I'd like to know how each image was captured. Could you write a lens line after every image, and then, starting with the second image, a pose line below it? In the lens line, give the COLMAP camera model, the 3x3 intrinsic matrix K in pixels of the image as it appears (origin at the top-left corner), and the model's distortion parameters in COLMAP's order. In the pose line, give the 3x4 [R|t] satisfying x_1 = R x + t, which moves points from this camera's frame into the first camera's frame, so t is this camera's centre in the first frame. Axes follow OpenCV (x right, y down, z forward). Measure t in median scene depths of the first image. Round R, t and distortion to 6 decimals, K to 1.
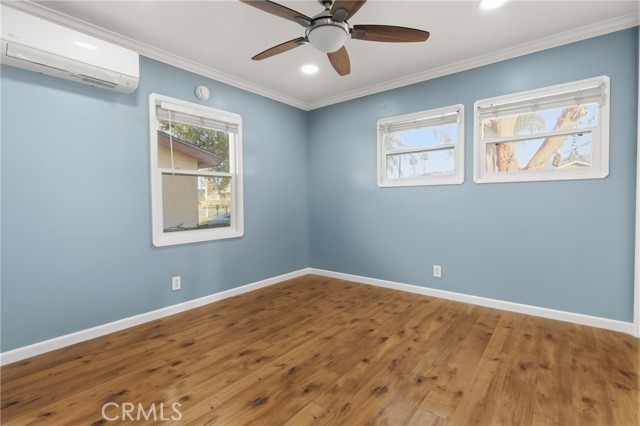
lens RADIAL K [[292.4, 0, 320.0], [0, 292.4, 213.0], [0, 0, 1]] dist [0.001282, 0.000177]
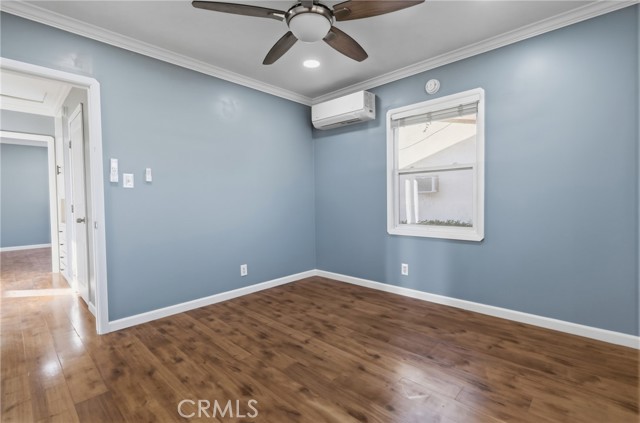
lens RADIAL K [[300.3, 0, 320.7], [0, 300.3, 208.8], [0, 0, 1]] dist [-0.000192, -0.000184]
pose [[-0.077915, 0.040065, -0.996155, 0.866606], [-0.026097, 0.998768, 0.042212, -0.043002], [0.996618, 0.029286, -0.076774, 0.966660]]
